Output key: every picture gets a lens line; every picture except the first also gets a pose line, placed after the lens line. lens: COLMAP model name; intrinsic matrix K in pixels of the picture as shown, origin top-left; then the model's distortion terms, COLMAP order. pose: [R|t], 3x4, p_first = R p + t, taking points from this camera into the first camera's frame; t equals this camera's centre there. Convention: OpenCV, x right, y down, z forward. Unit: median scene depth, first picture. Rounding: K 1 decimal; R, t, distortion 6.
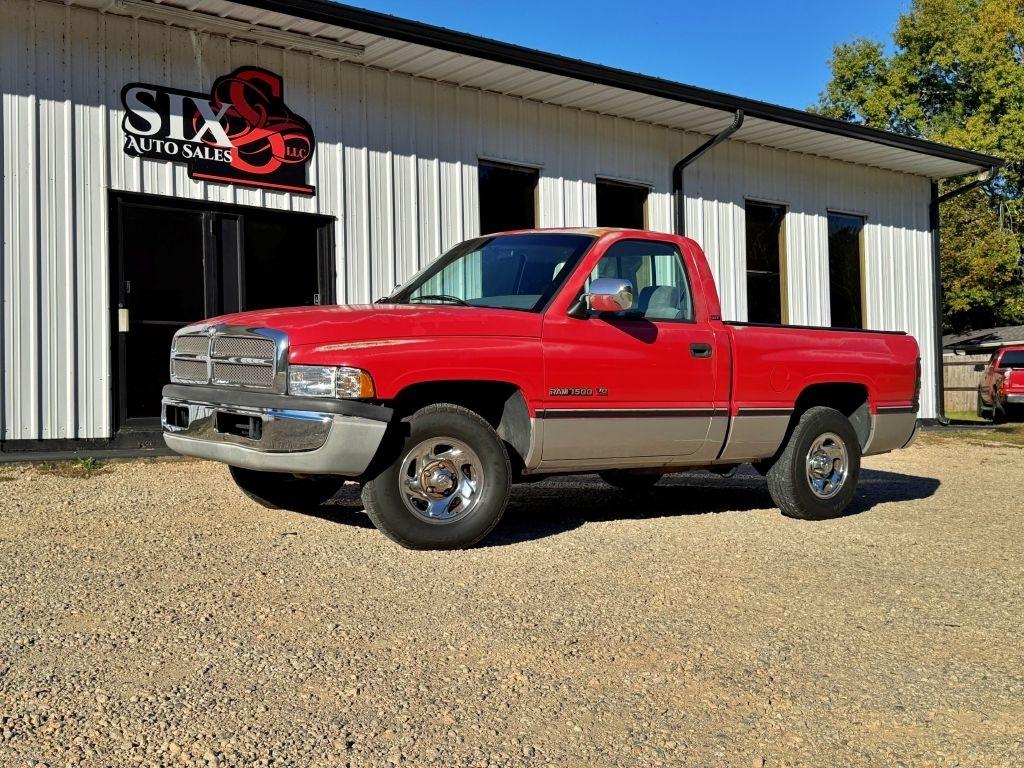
lens RADIAL K [[1111.3, 0, 510.3], [0, 1111.3, 385.5], [0, 0, 1]] dist [0.147377, -0.343404]
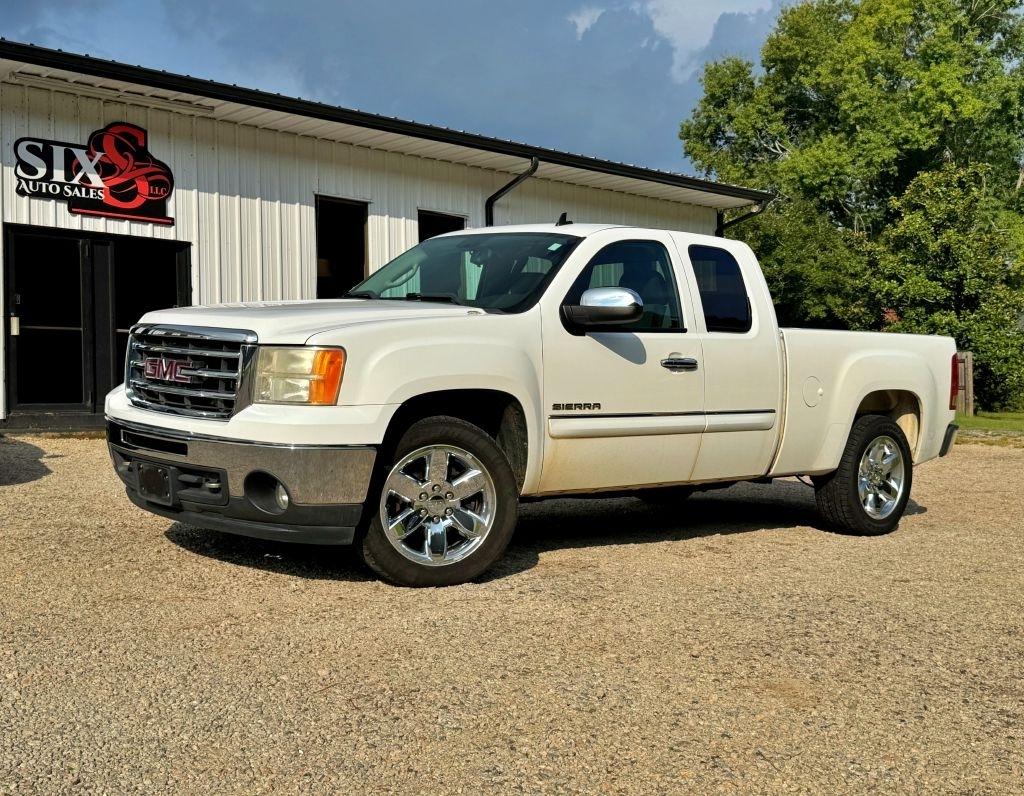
lens RADIAL K [[1136.3, 0, 511.3], [0, 1136.3, 393.1], [0, 0, 1]] dist [0.142430, -0.355540]
pose [[0.996380, 0.000195, 0.085008, 0.093552], [-0.000434, 0.999996, 0.002796, 0.012152], [-0.085007, -0.002823, 0.996376, -0.311167]]
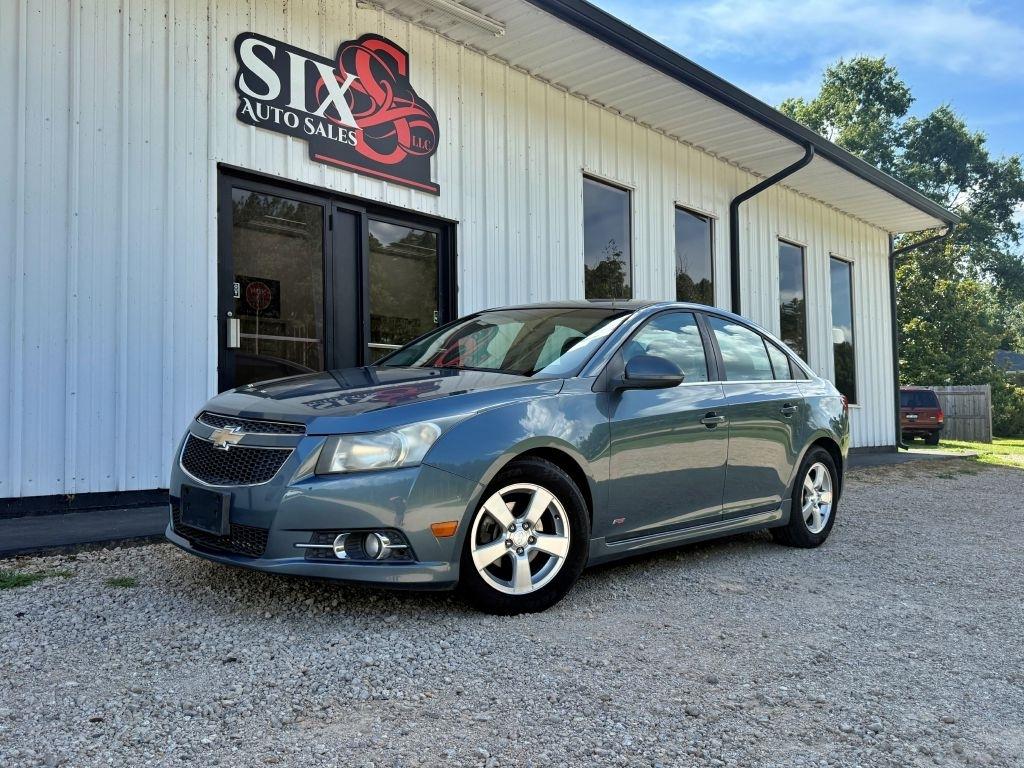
lens RADIAL K [[846.3, 0, 507.9], [0, 846.3, 388.9], [0, 0, 1]] dist [0.076234, -0.160319]
pose [[0.986813, 0.010130, 0.161550, -0.238908], [-0.006118, 0.999661, -0.025318, -0.005870], [-0.161752, 0.023996, 0.986540, 0.373826]]
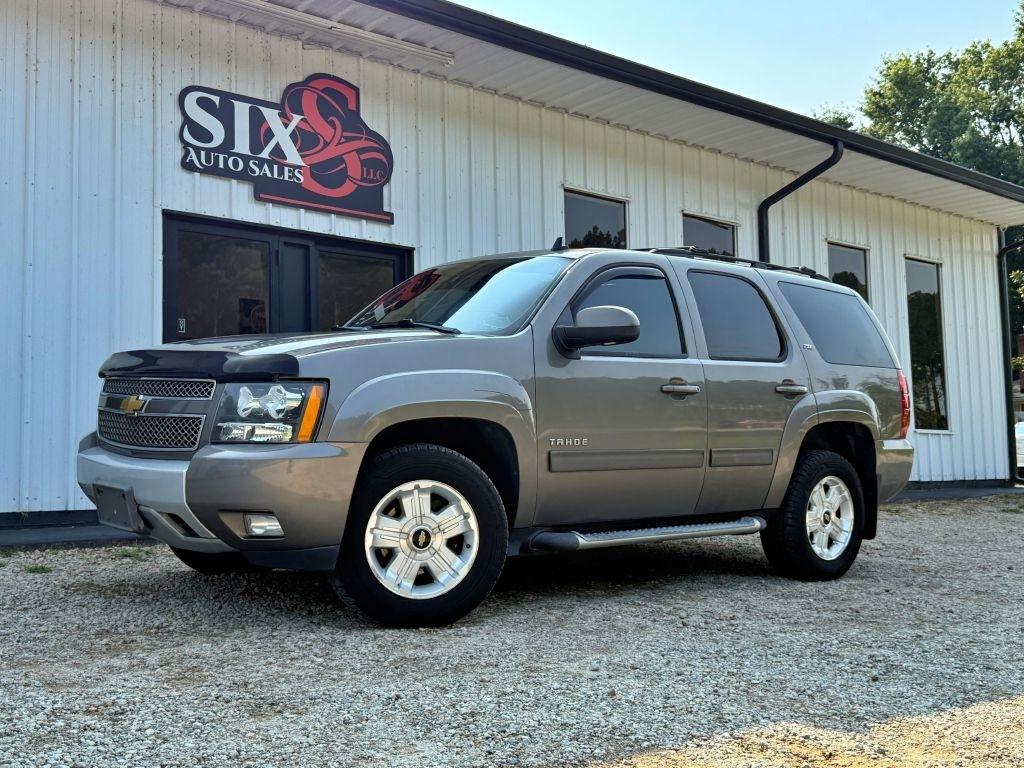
lens RADIAL K [[1066.8, 0, 513.3], [0, 1066.8, 386.2], [0, 0, 1]] dist [0.137025, -0.307771]
pose [[0.999293, 0.001667, 0.037558, -0.118923], [0.000329, 0.998591, -0.053069, -0.000164], [-0.037593, 0.053044, 0.997884, 0.184827]]
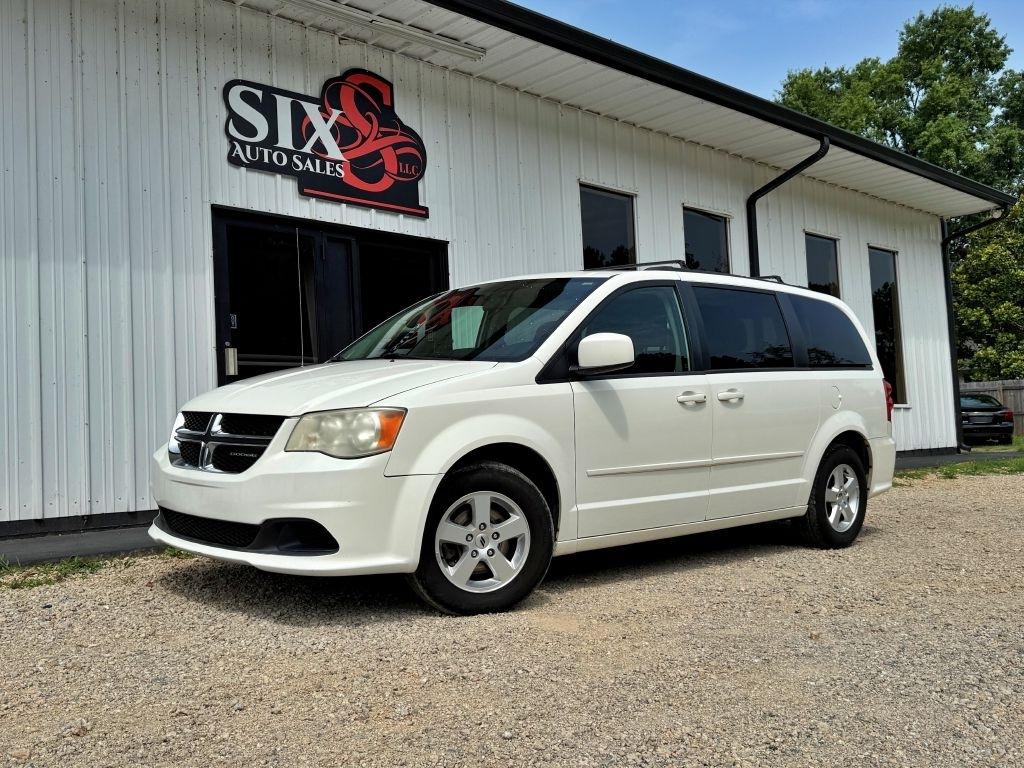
lens RADIAL K [[954.0, 0, 507.8], [0, 954.0, 383.9], [0, 0, 1]] dist [0.115229, -0.238051]
pose [[0.994763, -0.023988, 0.099354, -0.201101], [0.028186, 0.998759, -0.041064, -0.006753], [-0.098246, 0.043650, 0.994204, 0.263555]]
